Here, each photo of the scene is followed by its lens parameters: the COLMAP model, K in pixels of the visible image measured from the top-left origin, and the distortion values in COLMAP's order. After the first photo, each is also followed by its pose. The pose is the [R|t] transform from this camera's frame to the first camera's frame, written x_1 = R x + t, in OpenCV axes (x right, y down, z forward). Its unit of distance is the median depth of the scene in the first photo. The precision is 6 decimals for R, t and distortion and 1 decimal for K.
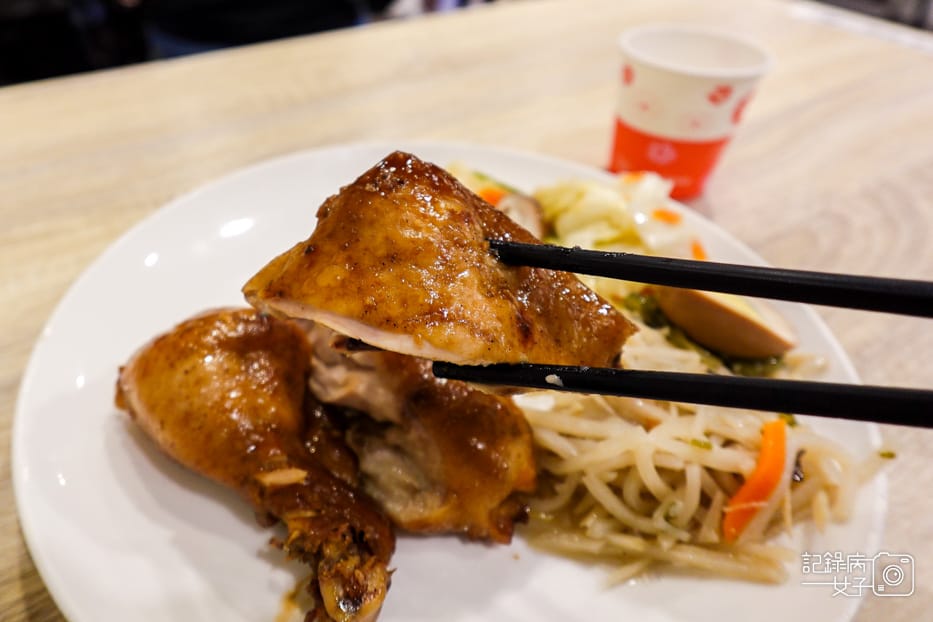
lens RADIAL K [[535.1, 0, 461.5], [0, 535.1, 308.5], [0, 0, 1]] dist [0.000544, 0.003401]
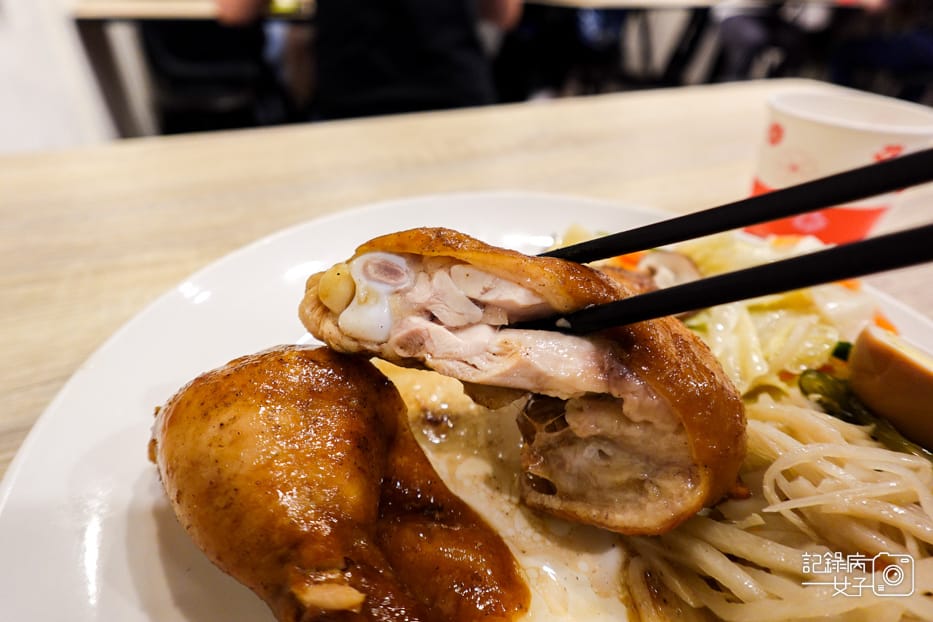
lens RADIAL K [[535.1, 0, 462.4], [0, 535.1, 316.6], [0, 0, 1]] dist [0.000544, 0.003401]
pose [[0.976558, 0.049333, -0.209523, -0.045555], [-0.070530, 0.992982, -0.094932, 0.017284], [0.203369, 0.107484, 0.973185, 0.330774]]
